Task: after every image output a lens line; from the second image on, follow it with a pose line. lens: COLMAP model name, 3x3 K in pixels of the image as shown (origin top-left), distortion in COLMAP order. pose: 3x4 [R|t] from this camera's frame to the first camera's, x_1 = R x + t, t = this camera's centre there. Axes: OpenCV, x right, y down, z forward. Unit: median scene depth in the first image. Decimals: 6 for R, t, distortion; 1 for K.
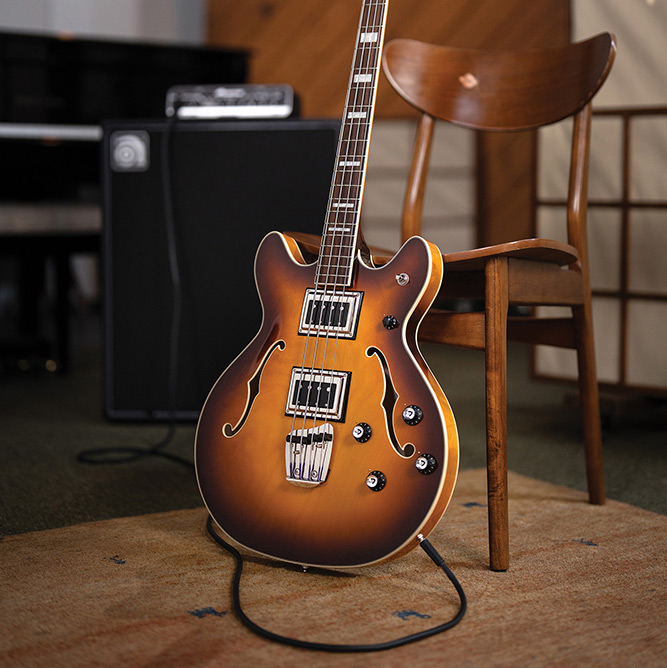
lens RADIAL K [[1454.3, 0, 333.5], [0, 1454.3, 334.0], [0, 0, 1]] dist [-0.034478, 0.731105]
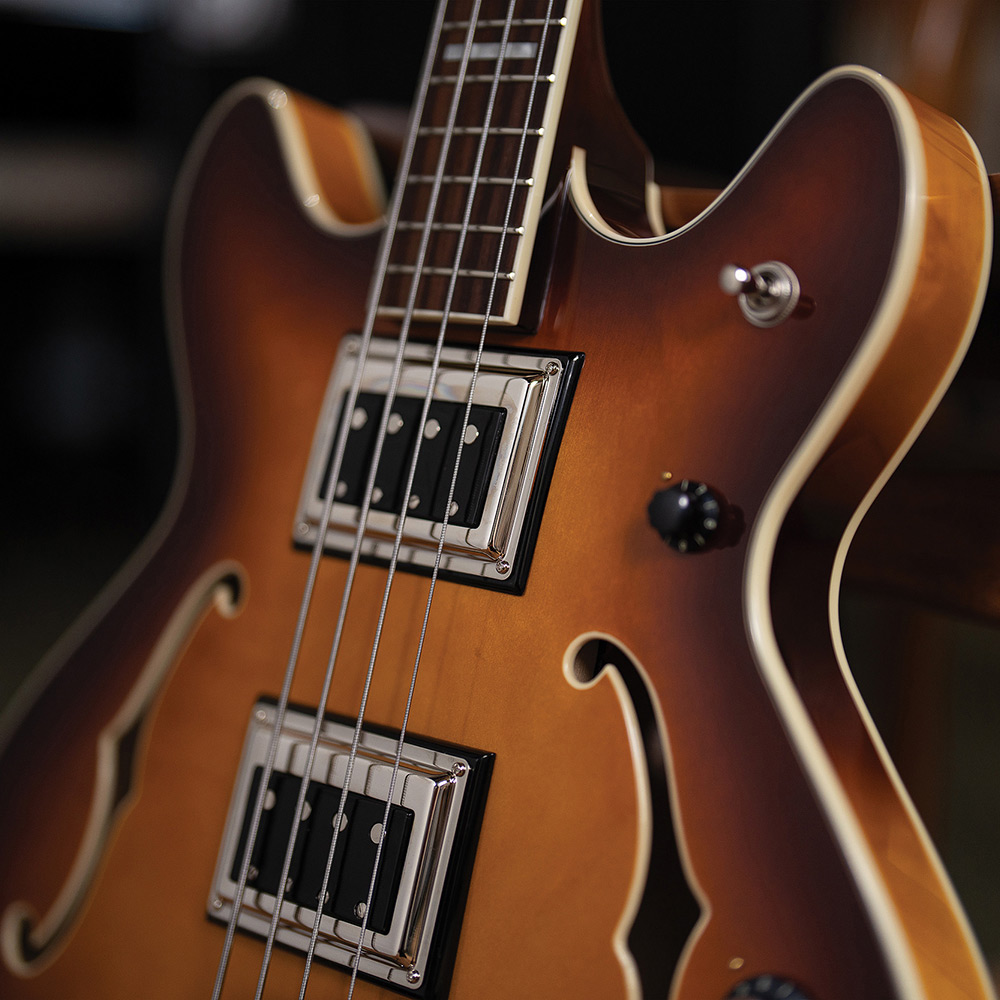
lens RADIAL K [[2177.1, 0, 500.0], [0, 2177.1, 500.0], [0, 0, 1]] dist [-0.034478, 0.731105]
pose [[0.978030, 0.043453, -0.203887, 0.072191], [-0.038684, 0.998878, 0.027316, -0.016803], [0.204845, -0.018828, 0.978613, 0.702182]]
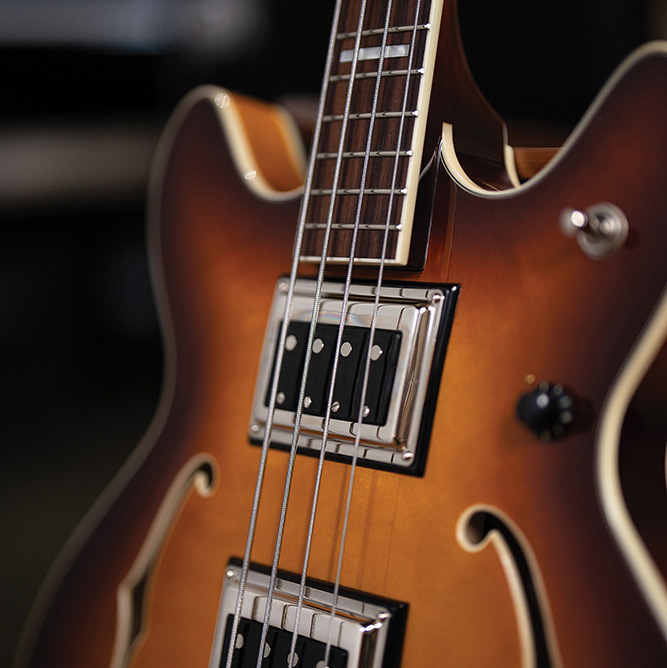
lens RADIAL K [[1454.3, 0, 333.5], [0, 1454.3, 334.0], [0, 0, 1]] dist [-0.034478, 0.731105]
pose [[0.960968, -0.017569, -0.276100, 0.070515], [0.024311, 0.999483, 0.021017, -0.026455], [0.275588, -0.026909, 0.960899, 0.746851]]
